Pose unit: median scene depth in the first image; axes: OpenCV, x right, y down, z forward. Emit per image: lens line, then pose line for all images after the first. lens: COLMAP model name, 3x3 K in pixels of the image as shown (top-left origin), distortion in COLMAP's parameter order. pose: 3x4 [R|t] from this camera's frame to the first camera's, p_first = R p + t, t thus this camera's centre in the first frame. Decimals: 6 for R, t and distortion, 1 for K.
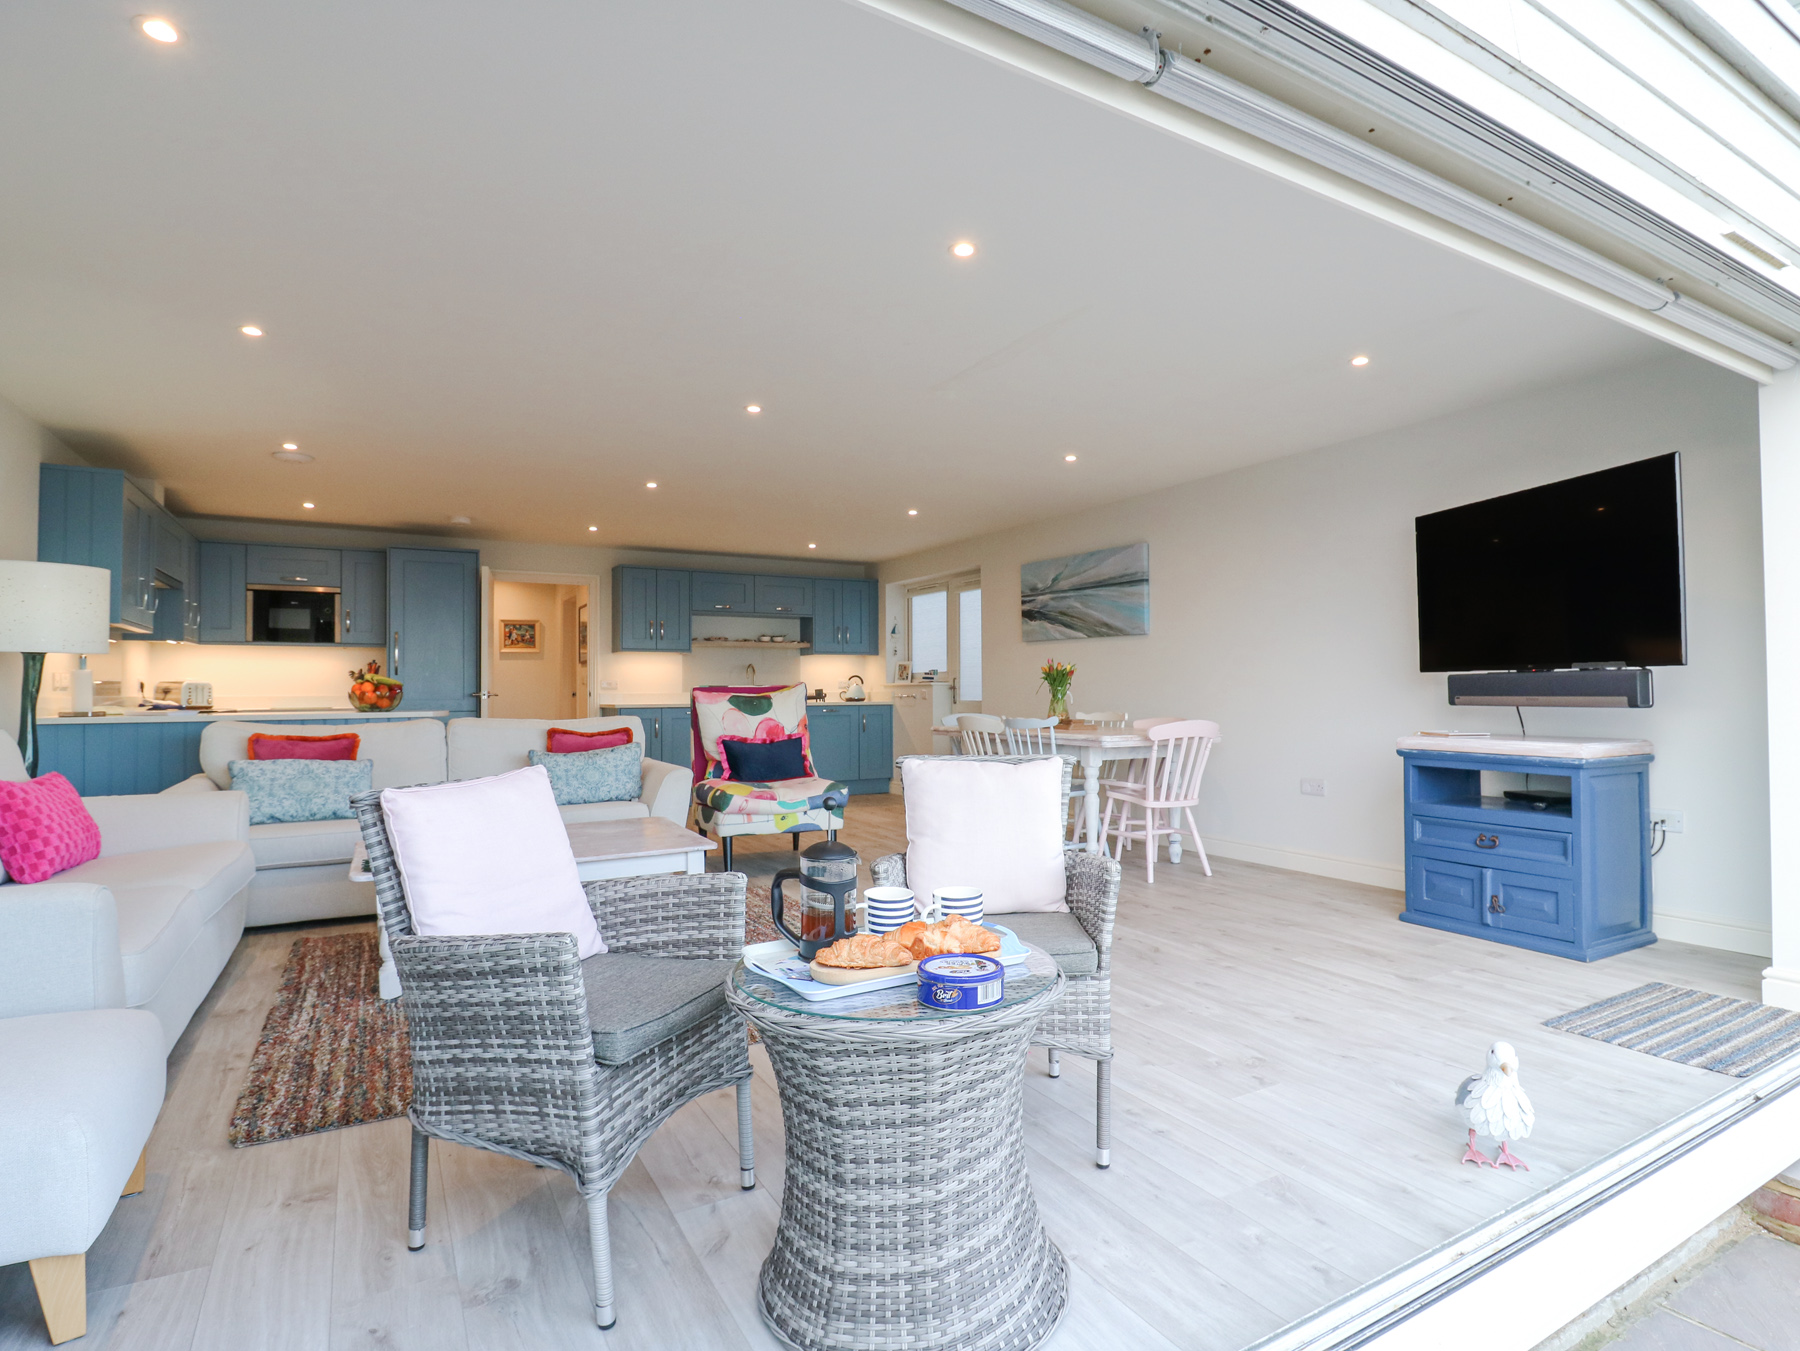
lens RADIAL K [[932.2, 0, 913.6], [0, 932.2, 670.3], [0, 0, 1]] dist [-0.001791, -0.009952]
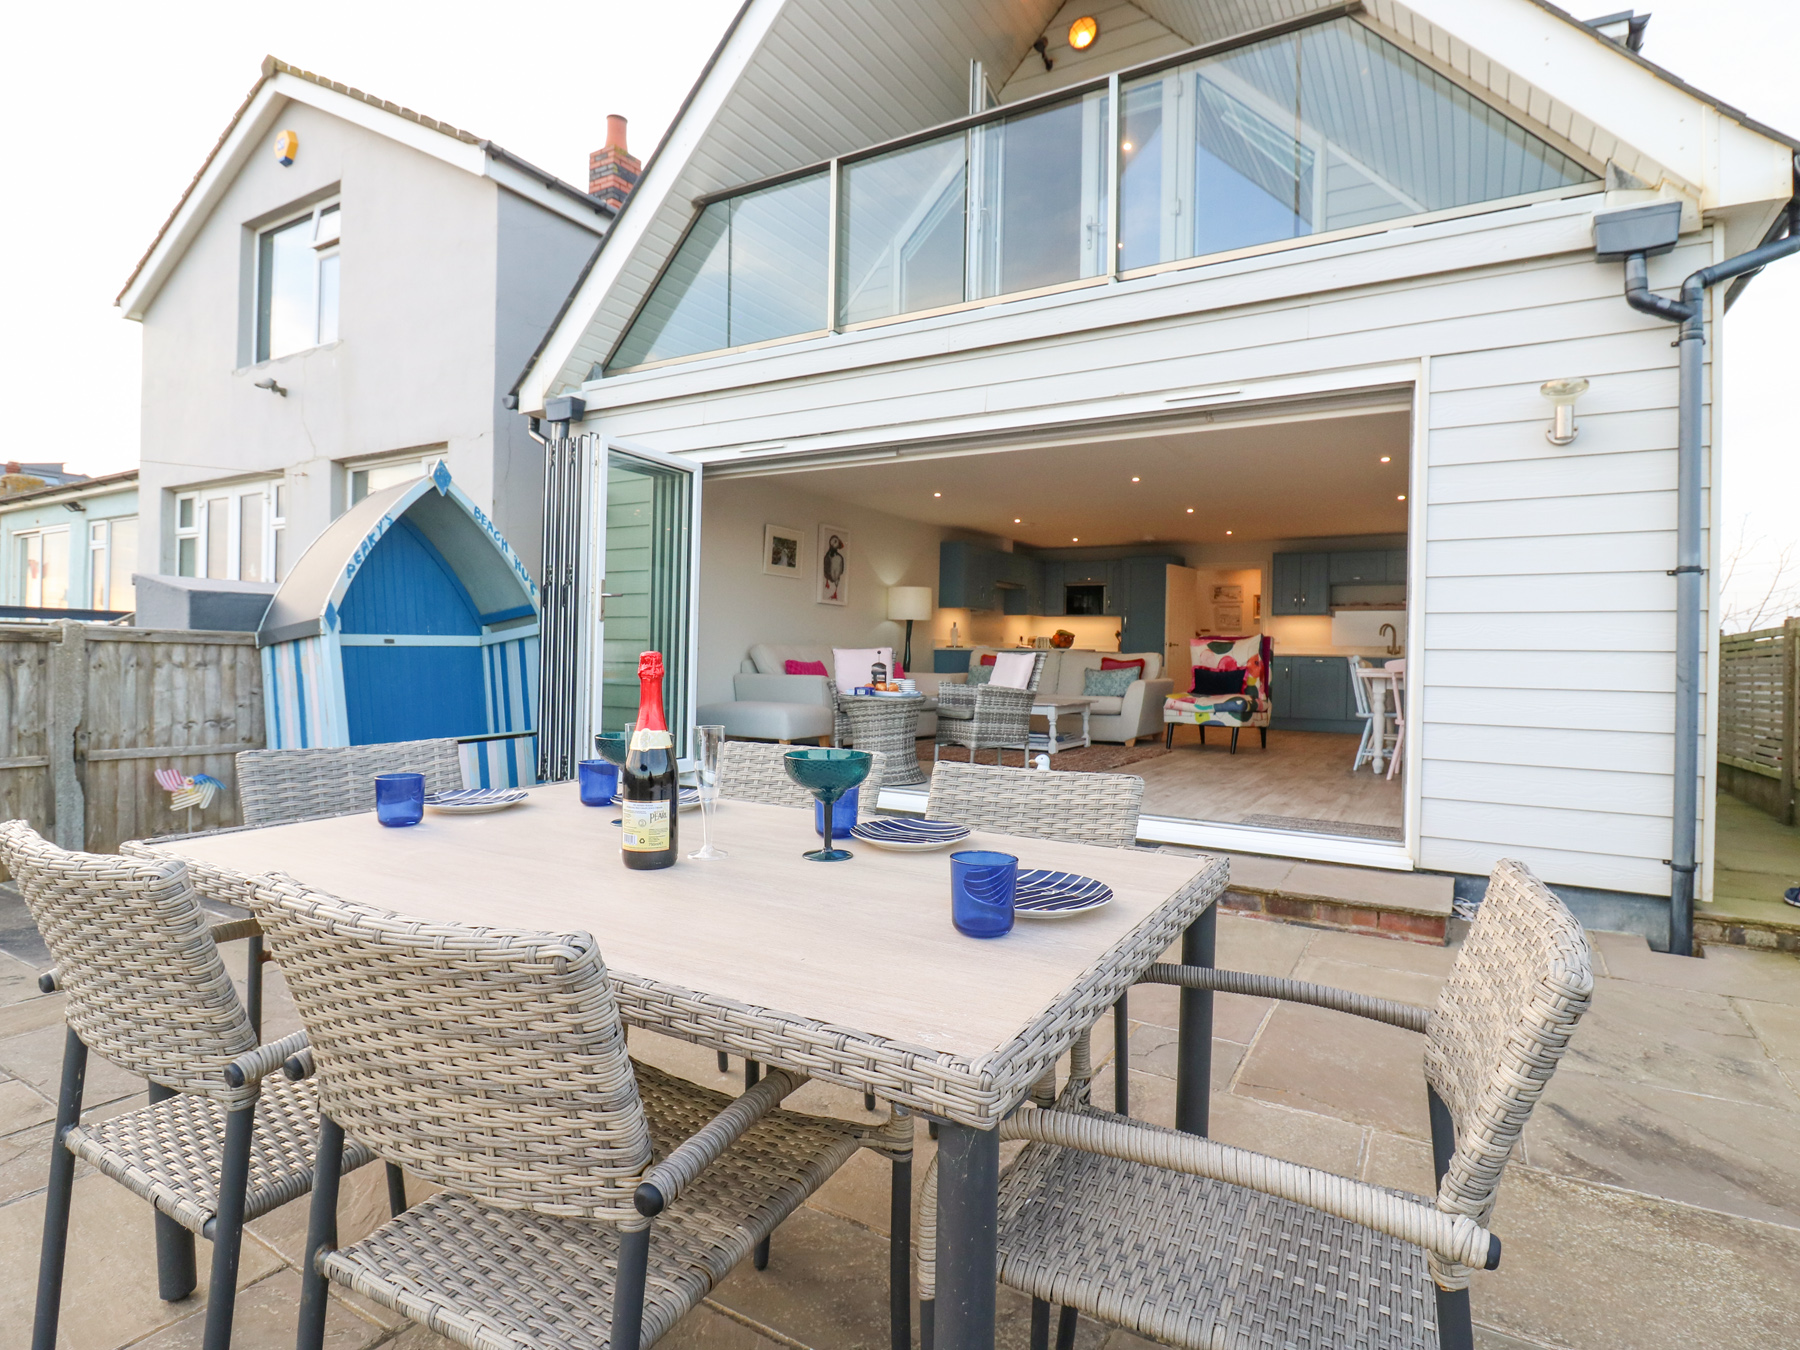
lens RADIAL K [[932.2, 0, 929.9], [0, 932.2, 653.1], [0, 0, 1]] dist [-0.001791, -0.009952]
pose [[0.500592, 0.012309, -0.865596, 1.393324], [-0.001723, 0.999911, 0.013222, 0.039826], [0.865682, -0.005128, 0.500569, -0.300567]]
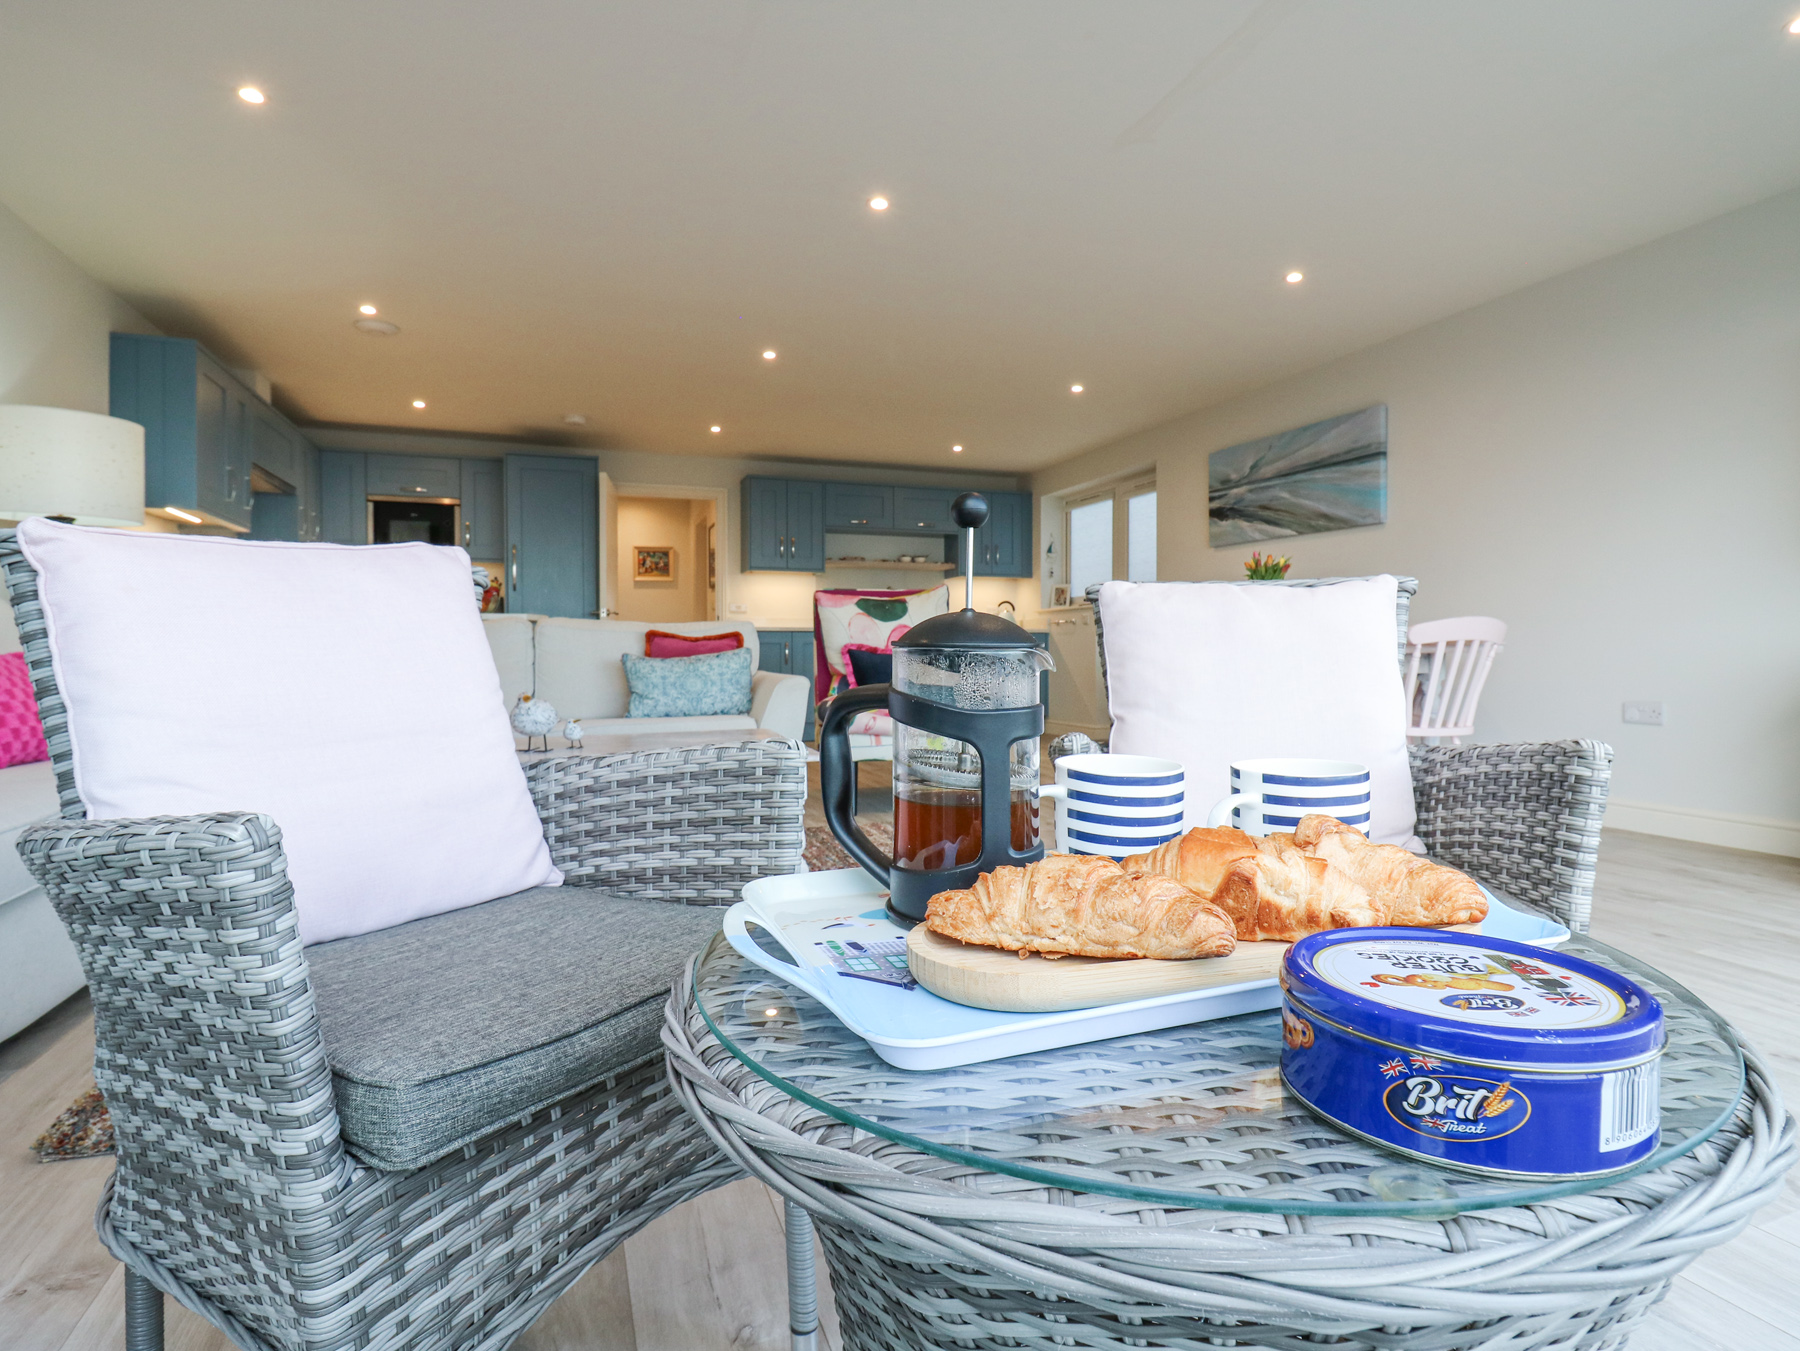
lens RADIAL K [[932.2, 0, 903.2], [0, 932.2, 659.9], [0, 0, 1]] dist [-0.001791, -0.009952]
pose [[0.985667, 0.005995, -0.168597, -0.022445], [-0.000306, 0.999430, 0.033748, 0.081257], [0.168704, -0.033213, 0.985107, 0.266300]]
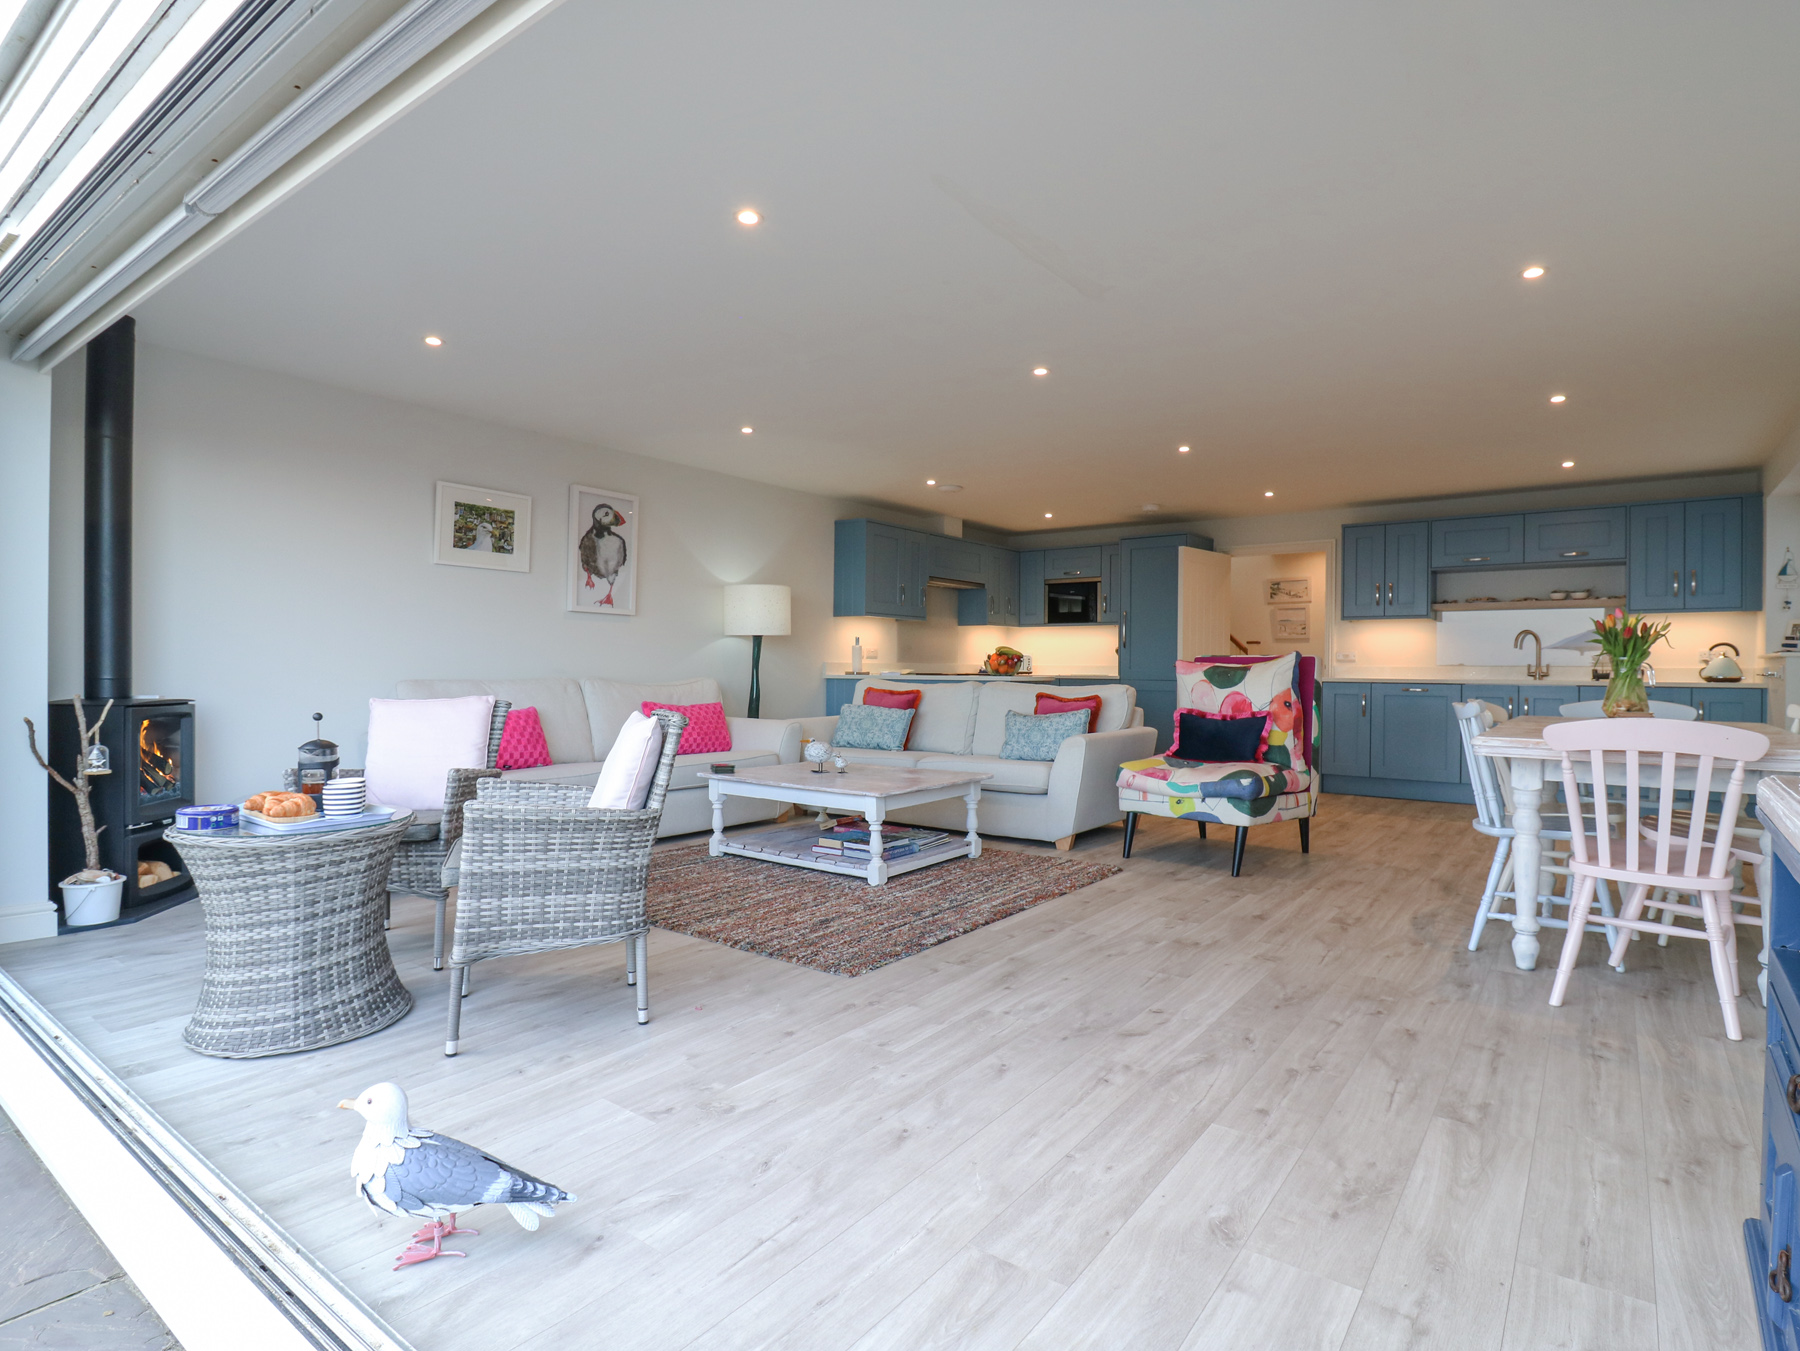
lens RADIAL K [[932.2, 0, 928.9], [0, 932.2, 666.2], [0, 0, 1]] dist [-0.001791, -0.009952]
pose [[0.407670, 0.008792, -0.913087, 0.787647], [0.010697, 0.999839, 0.014404, 0.016625], [0.913067, -0.015639, 0.407510, 0.561560]]
